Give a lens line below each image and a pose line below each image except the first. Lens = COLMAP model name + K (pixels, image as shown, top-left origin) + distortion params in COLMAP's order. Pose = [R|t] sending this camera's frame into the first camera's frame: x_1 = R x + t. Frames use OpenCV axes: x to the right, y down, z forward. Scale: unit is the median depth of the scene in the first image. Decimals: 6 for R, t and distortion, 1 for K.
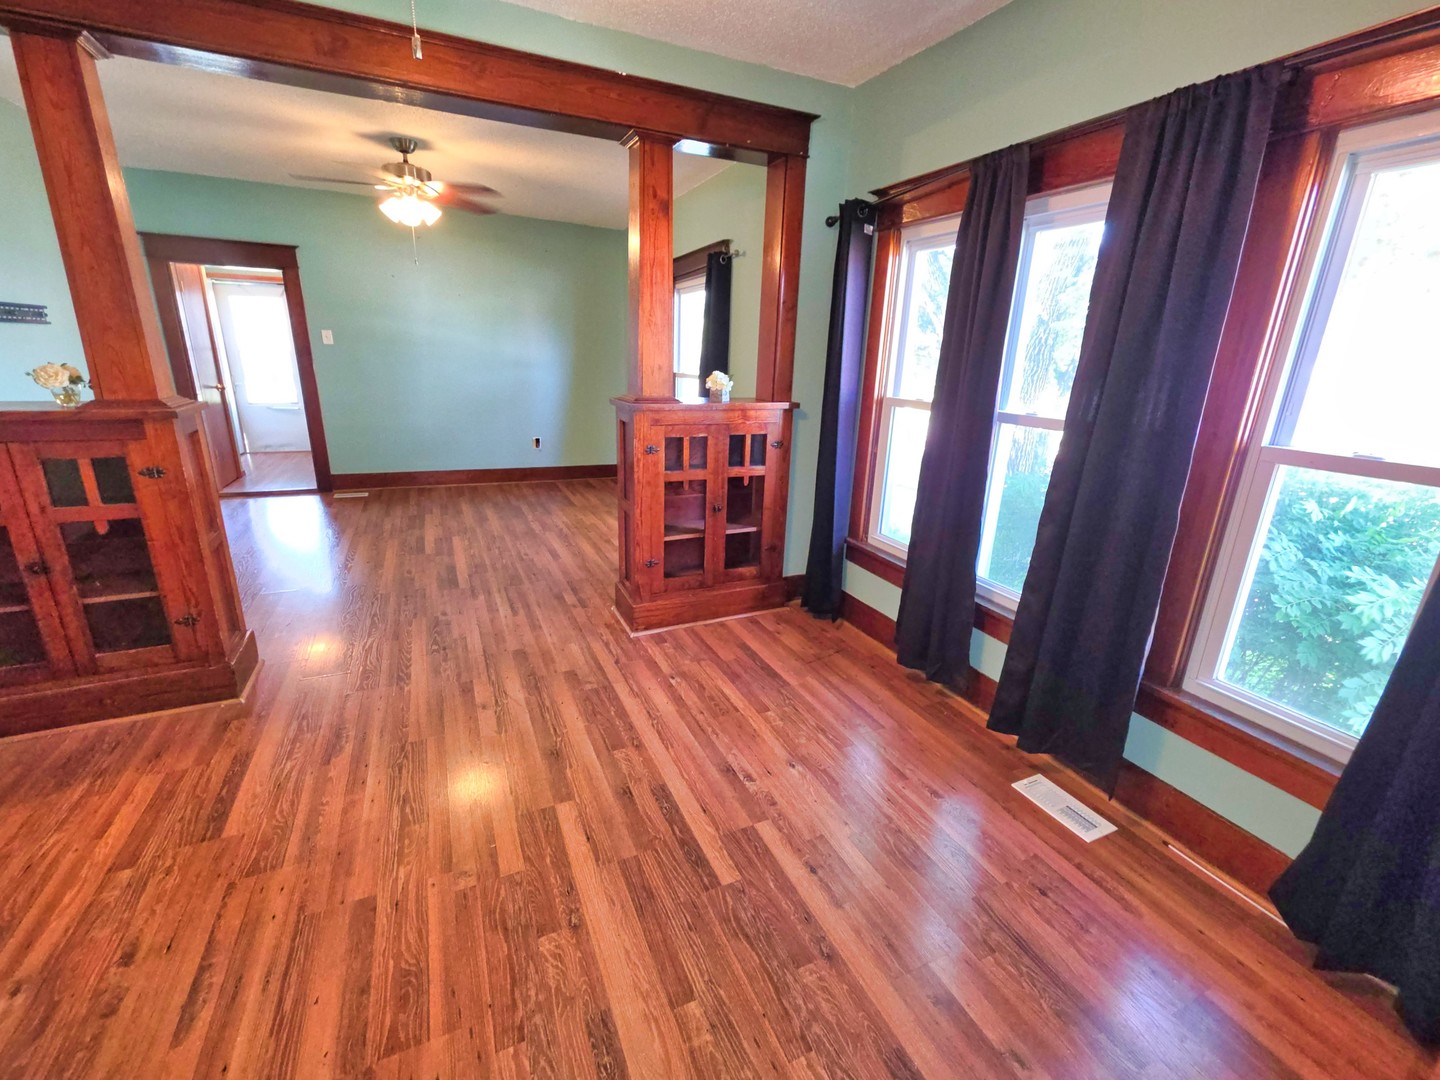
lens RADIAL K [[610.7, 0, 726.7], [0, 610.7, 536.2], [0, 0, 1]] dist [0.000970, 0.000456]
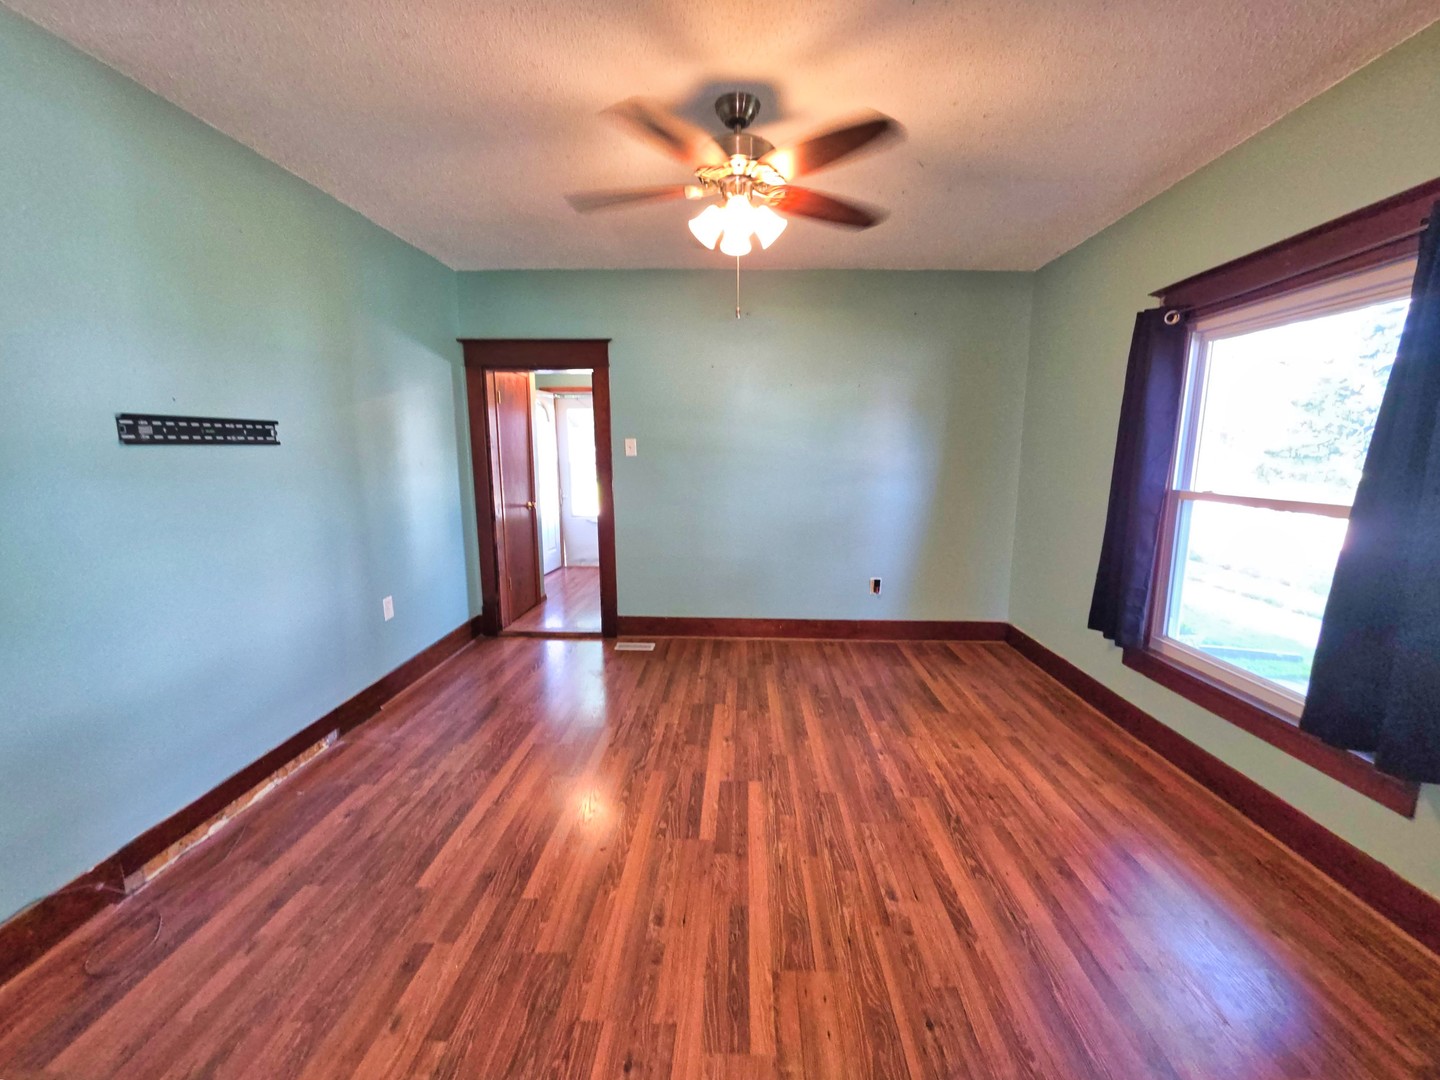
lens RADIAL K [[586.3, 0, 729.7], [0, 586.3, 541.1], [0, 0, 1]] dist [0.001545, -0.000458]
pose [[0.891591, 0.037701, -0.451269, -0.224498], [-0.099754, 0.988401, -0.114513, -0.153315], [0.441717, 0.147115, 0.885010, 0.470687]]
